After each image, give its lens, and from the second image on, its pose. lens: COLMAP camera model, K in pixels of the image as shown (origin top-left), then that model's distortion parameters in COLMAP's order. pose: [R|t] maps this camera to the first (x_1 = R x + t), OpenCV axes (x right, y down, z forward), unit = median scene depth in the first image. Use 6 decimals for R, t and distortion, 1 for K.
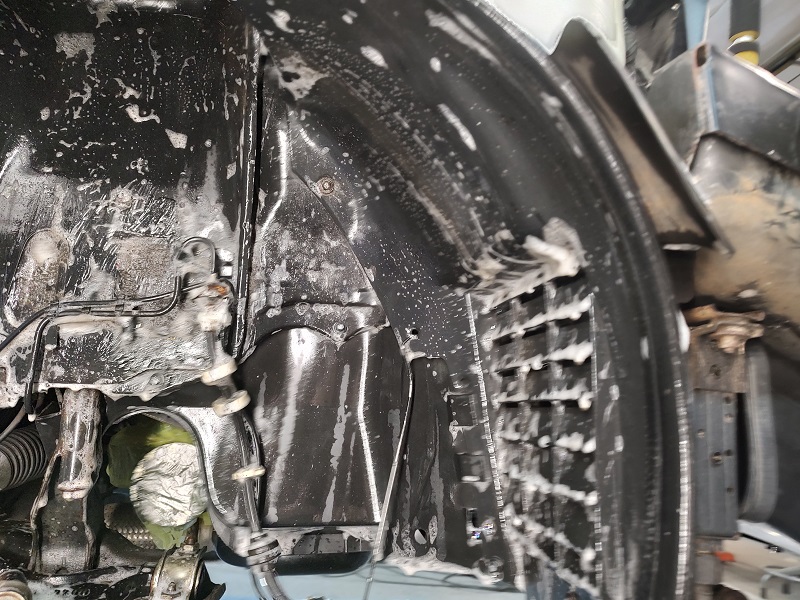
lens RADIAL K [[574.0, 0, 395.7], [0, 574.0, 304.3], [0, 0, 1]] dist [0.008787, -0.017855]
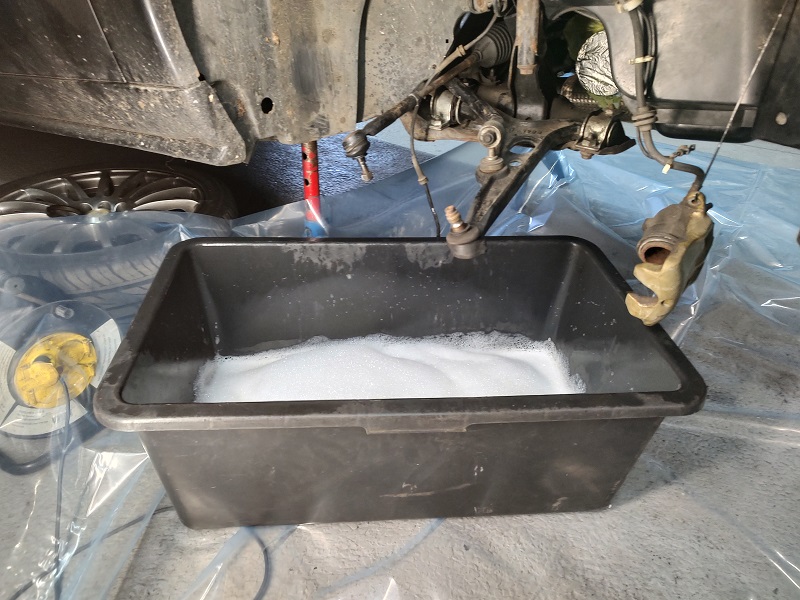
lens RADIAL K [[574.0, 0, 395.7], [0, 574.0, 304.3], [0, 0, 1]] dist [0.008787, -0.017855]
pose [[0.705644, 0.301551, -0.641197, 0.377757], [0.195304, 0.787093, 0.585099, -0.152841], [0.681119, -0.538099, 0.496514, -0.360363]]
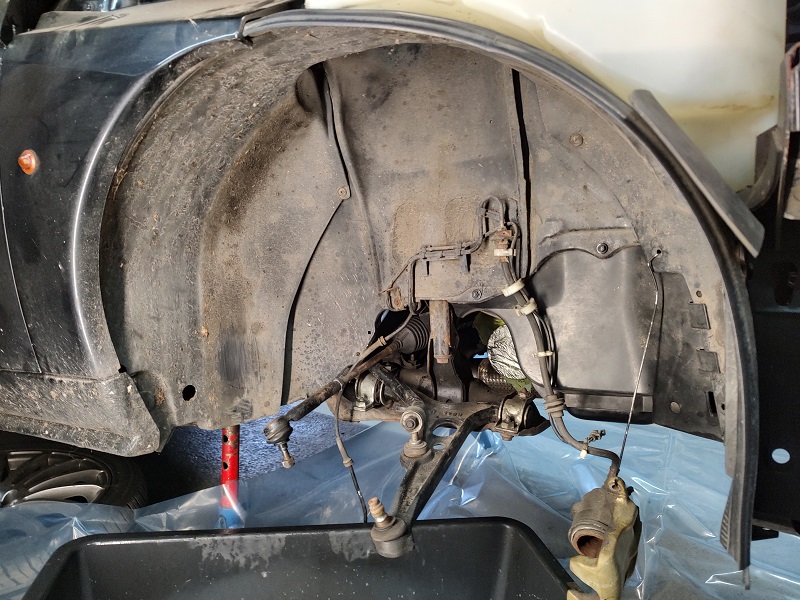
lens RADIAL K [[573.5, 0, 400.0], [0, 573.5, 300.0], [0, 0, 1]] dist [0.012317, -0.022859]
pose [[0.786957, -0.001157, -0.617007, 0.373156], [0.159593, 0.966350, 0.201739, -0.198004], [0.596011, -0.257230, 0.760660, -0.306959]]
